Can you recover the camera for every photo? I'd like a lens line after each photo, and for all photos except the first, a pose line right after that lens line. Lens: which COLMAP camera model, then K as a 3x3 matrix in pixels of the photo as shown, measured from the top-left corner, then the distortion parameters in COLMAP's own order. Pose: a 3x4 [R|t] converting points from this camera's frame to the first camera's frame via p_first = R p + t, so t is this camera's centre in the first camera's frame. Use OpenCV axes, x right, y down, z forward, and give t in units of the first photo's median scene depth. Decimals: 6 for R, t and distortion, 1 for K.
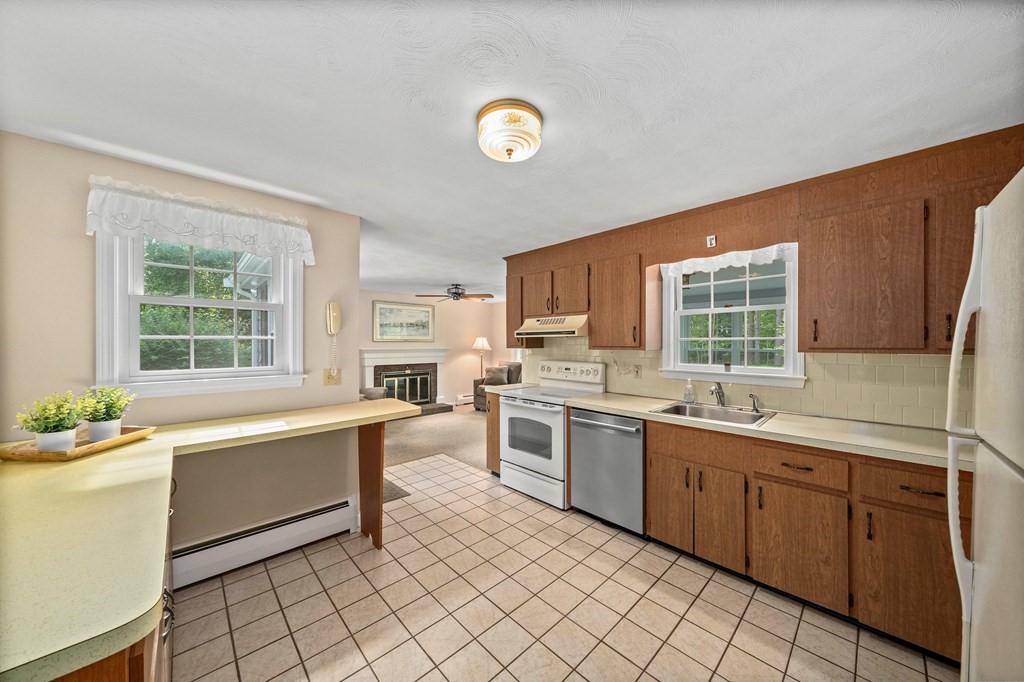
lens RADIAL K [[354.4, 0, 516.8], [0, 354.4, 336.2], [0, 0, 1]] dist [0.000754, 0.000016]
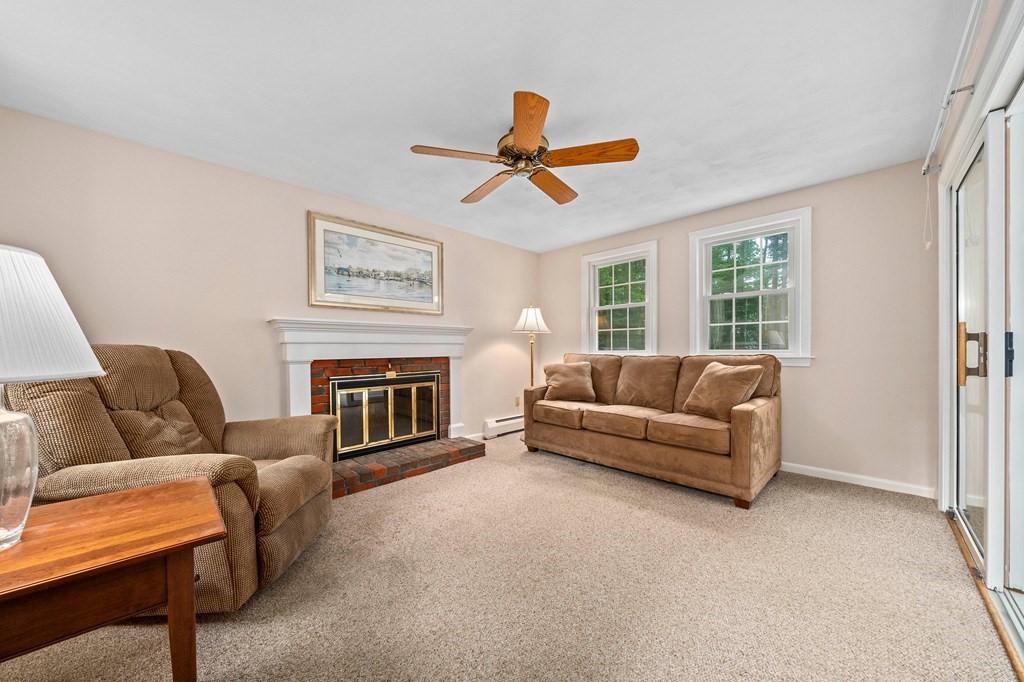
lens RADIAL K [[354.4, 0, 508.8], [0, 354.4, 344.5], [0, 0, 1]] dist [0.000754, 0.000016]
pose [[0.999428, -0.007815, 0.032904, -0.160942], [0.007367, 0.999879, 0.013687, 0.052873], [-0.033007, -0.013437, 0.999365, 0.509189]]
